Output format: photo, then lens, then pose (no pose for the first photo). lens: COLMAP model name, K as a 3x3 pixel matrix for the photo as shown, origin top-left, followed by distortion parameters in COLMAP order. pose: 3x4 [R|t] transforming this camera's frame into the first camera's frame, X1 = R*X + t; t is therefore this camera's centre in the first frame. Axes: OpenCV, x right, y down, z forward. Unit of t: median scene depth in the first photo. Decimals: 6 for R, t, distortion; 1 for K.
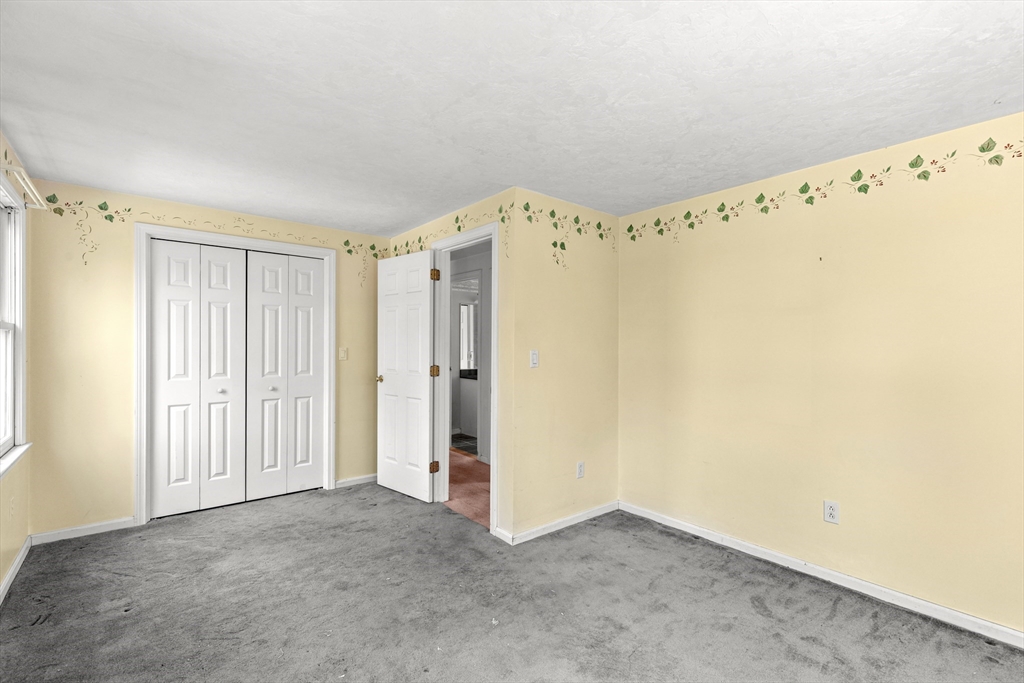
lens RADIAL K [[463.1, 0, 516.2], [0, 463.1, 346.7], [0, 0, 1]] dist [0.004641, 0.000211]
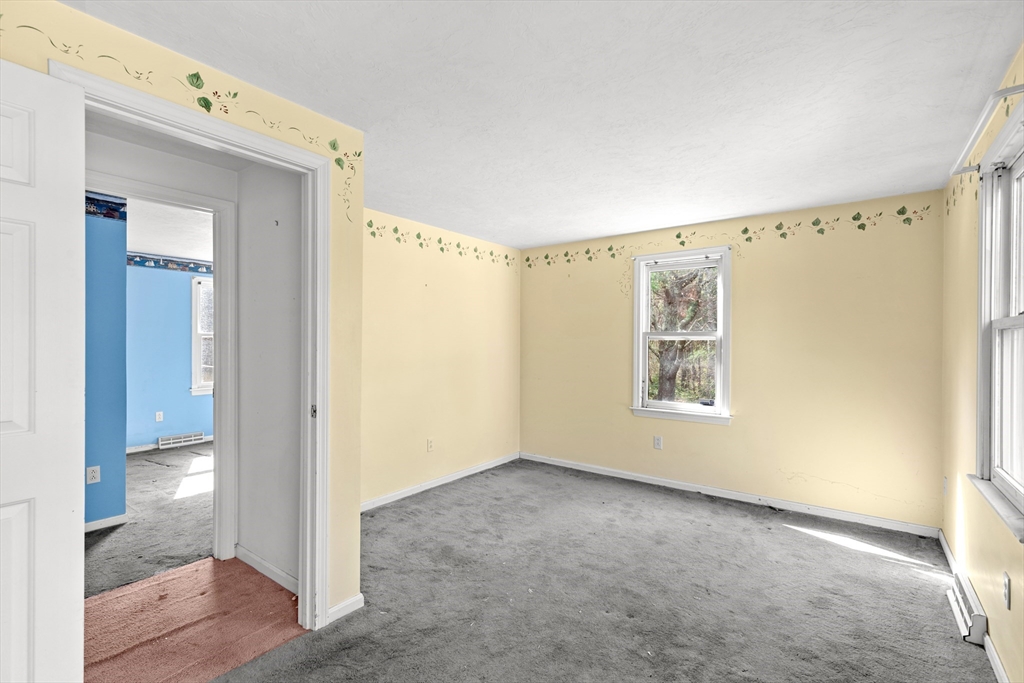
lens RADIAL K [[463.1, 0, 513.1], [0, 463.1, 341.3], [0, 0, 1]] dist [0.004641, 0.000211]
pose [[-0.245050, -0.006665, 0.969487, -0.859296], [-0.003265, 0.999976, 0.006050, -0.010065], [-0.969505, -0.001683, -0.245066, 1.016434]]
